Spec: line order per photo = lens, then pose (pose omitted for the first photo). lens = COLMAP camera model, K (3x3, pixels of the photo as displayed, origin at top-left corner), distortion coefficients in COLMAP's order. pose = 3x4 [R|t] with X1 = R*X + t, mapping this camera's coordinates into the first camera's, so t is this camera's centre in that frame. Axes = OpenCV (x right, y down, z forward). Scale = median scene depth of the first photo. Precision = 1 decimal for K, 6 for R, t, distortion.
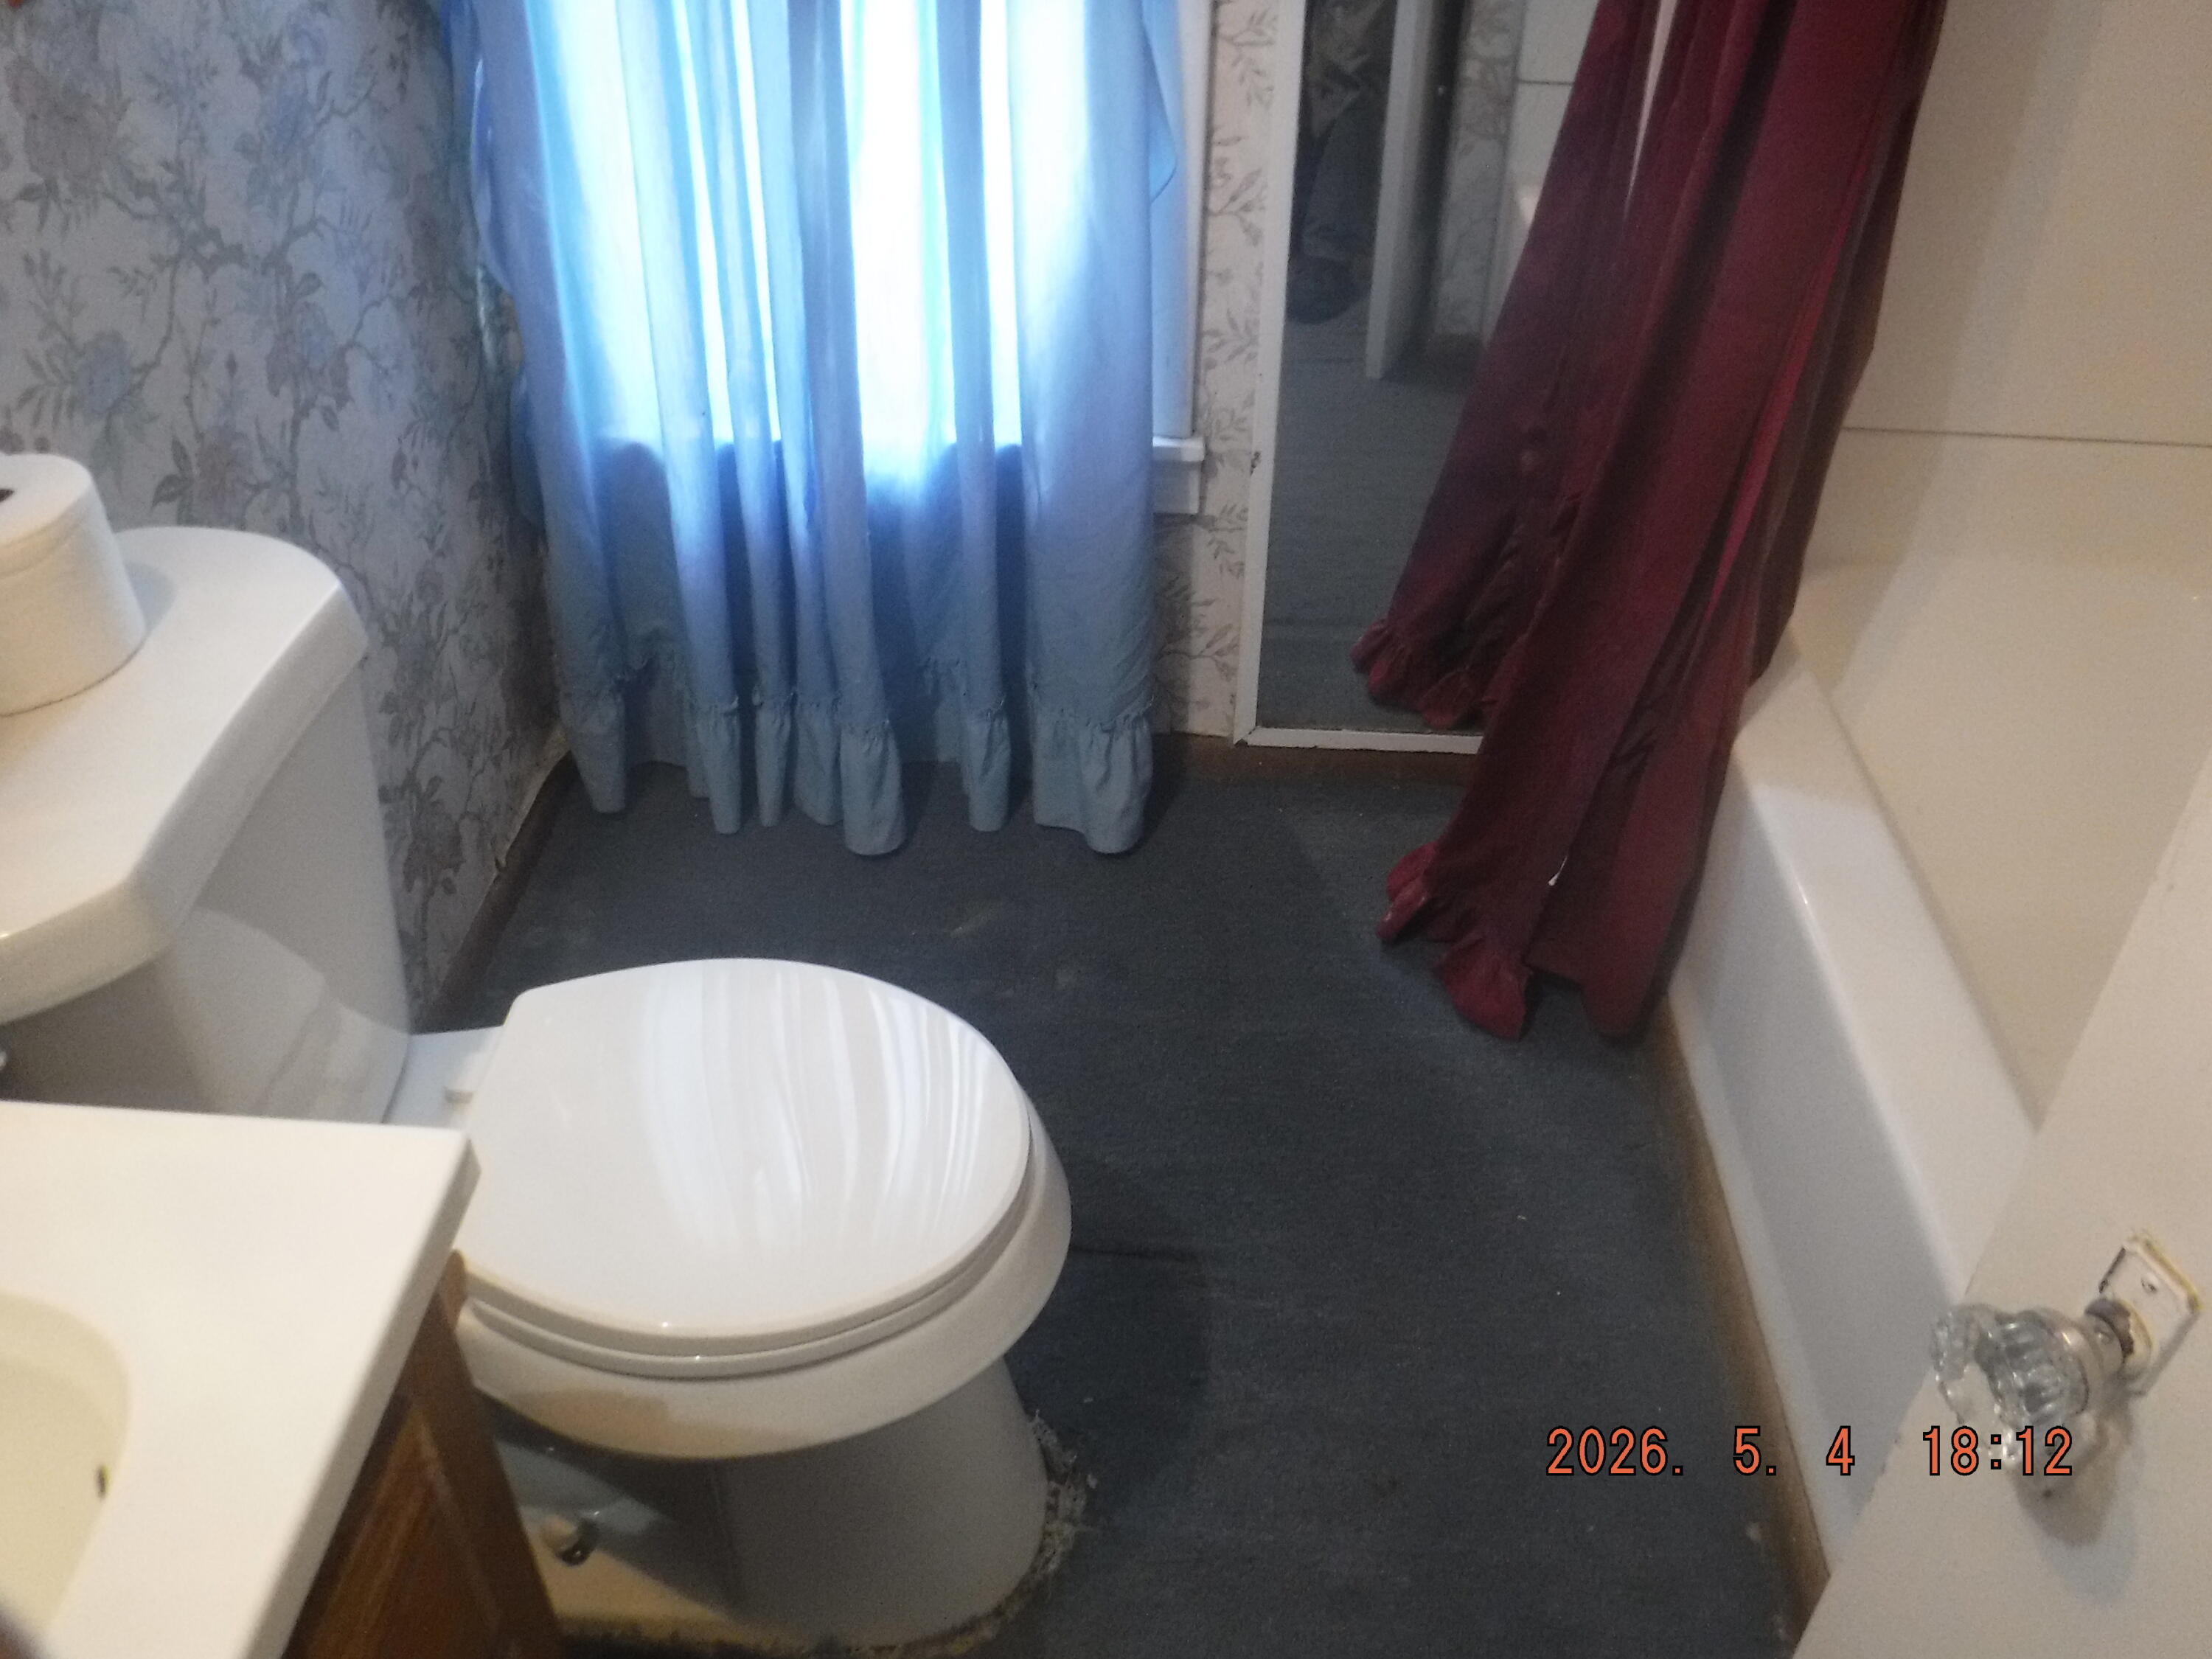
lens RADIAL K [[1839.6, 0, 1109.3], [0, 1839.6, 814.4], [0, 0, 1]] dist [-0.025841, -0.040171]
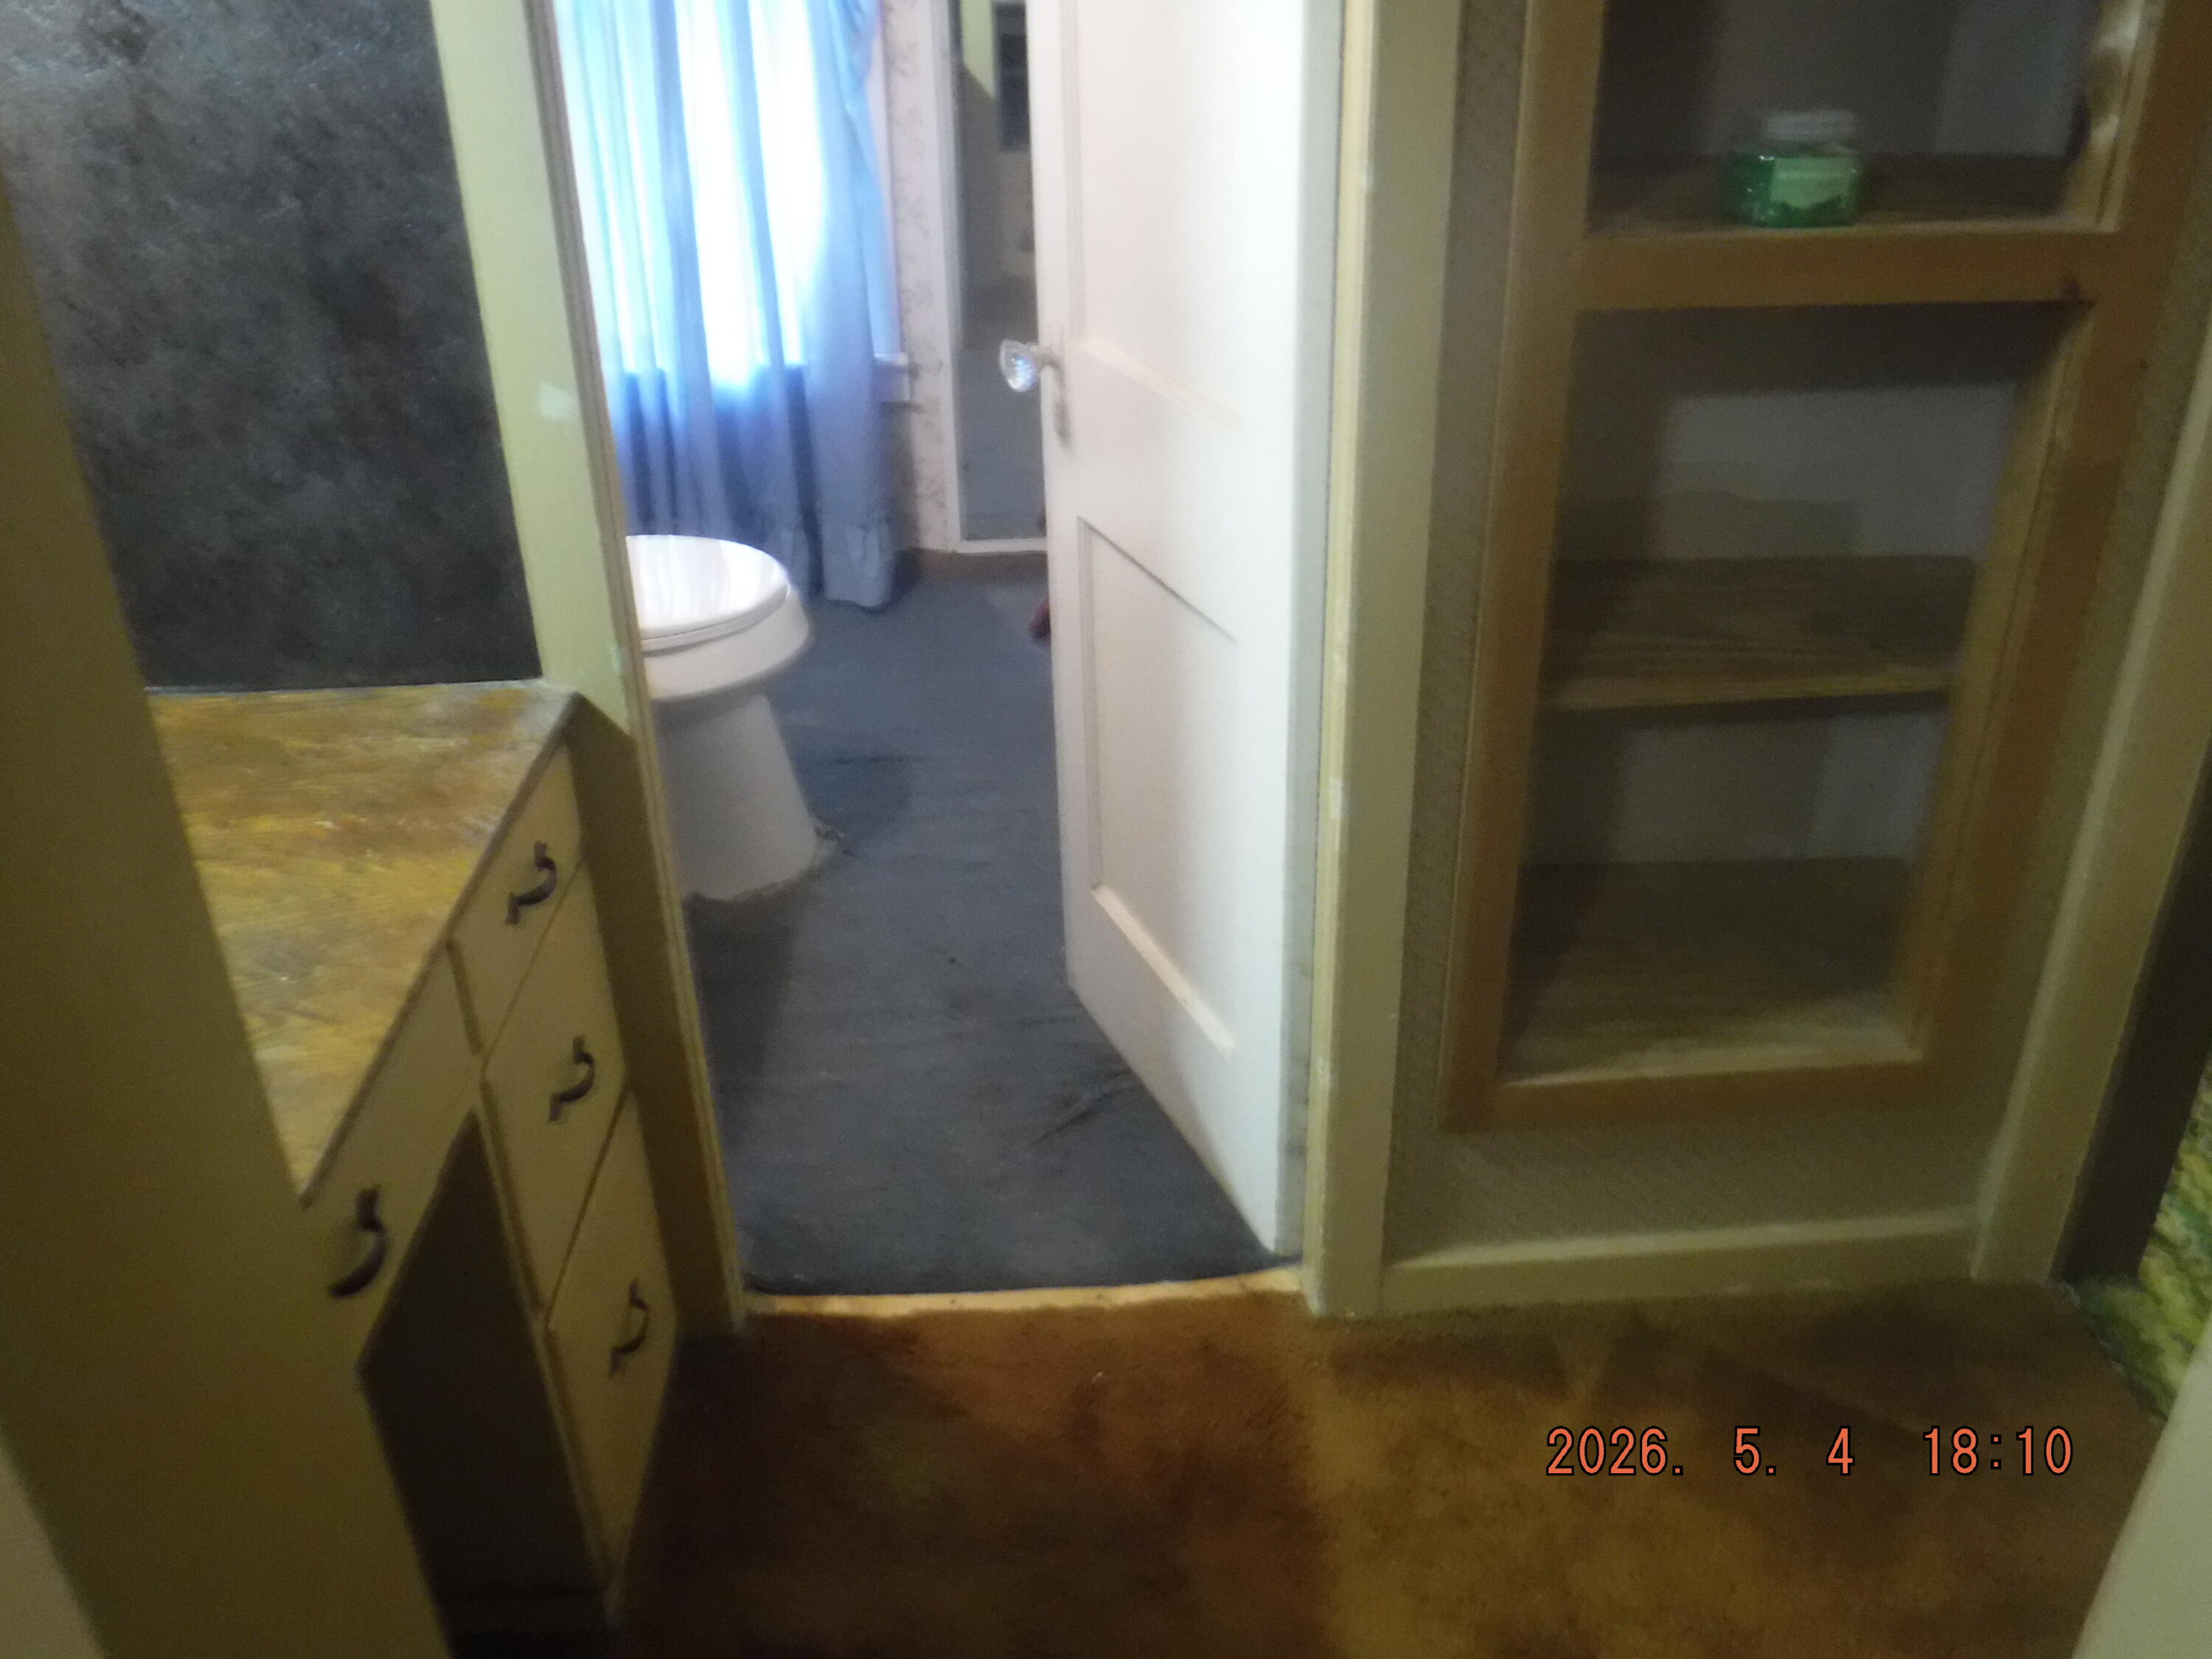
lens RADIAL K [[1839.6, 0, 1109.3], [0, 1839.6, 814.4], [0, 0, 1]] dist [-0.025841, -0.040171]
pose [[0.997433, -0.059527, 0.039792, 0.144366], [0.066259, 0.977996, -0.197822, 0.571229], [-0.027141, 0.199950, 0.979430, -0.609508]]
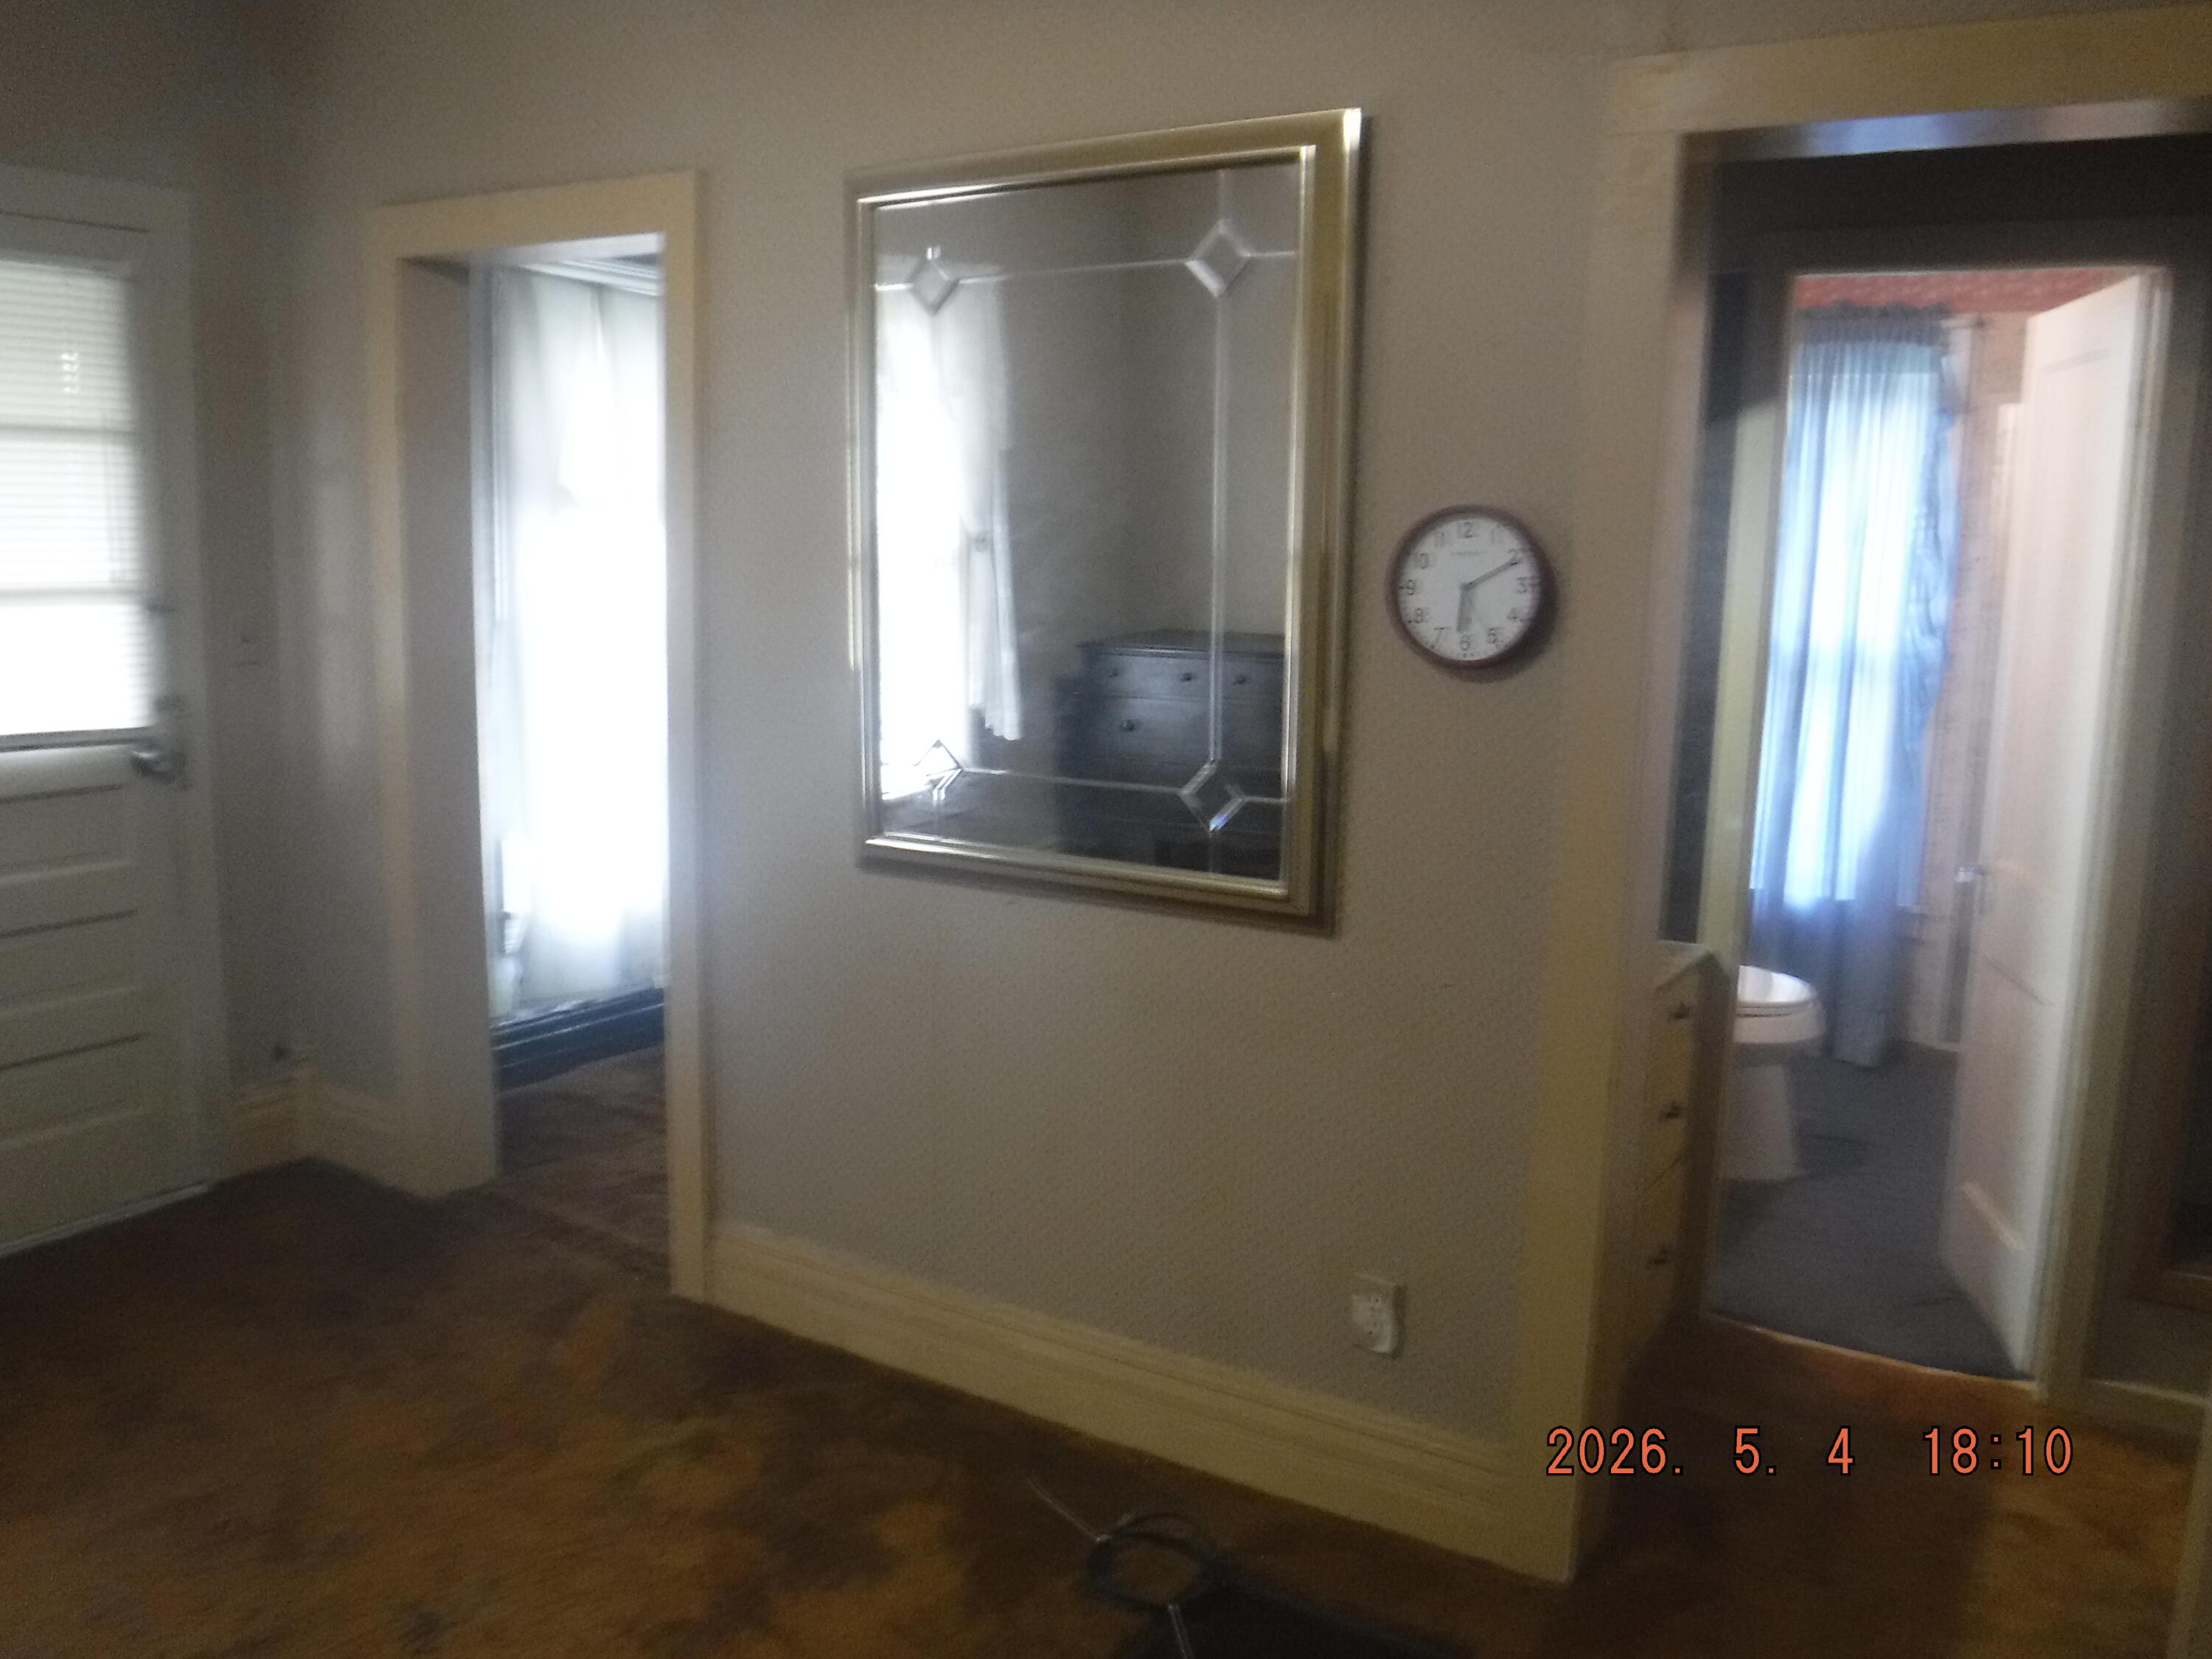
lens RADIAL K [[1839.6, 0, 1109.3], [0, 1839.6, 814.4], [0, 0, 1]] dist [-0.025841, -0.040171]
pose [[0.870036, 0.082866, -0.485974, 0.301122], [-0.323431, 0.839914, -0.435819, 1.207241], [0.372062, 0.536357, 0.757556, -1.487231]]
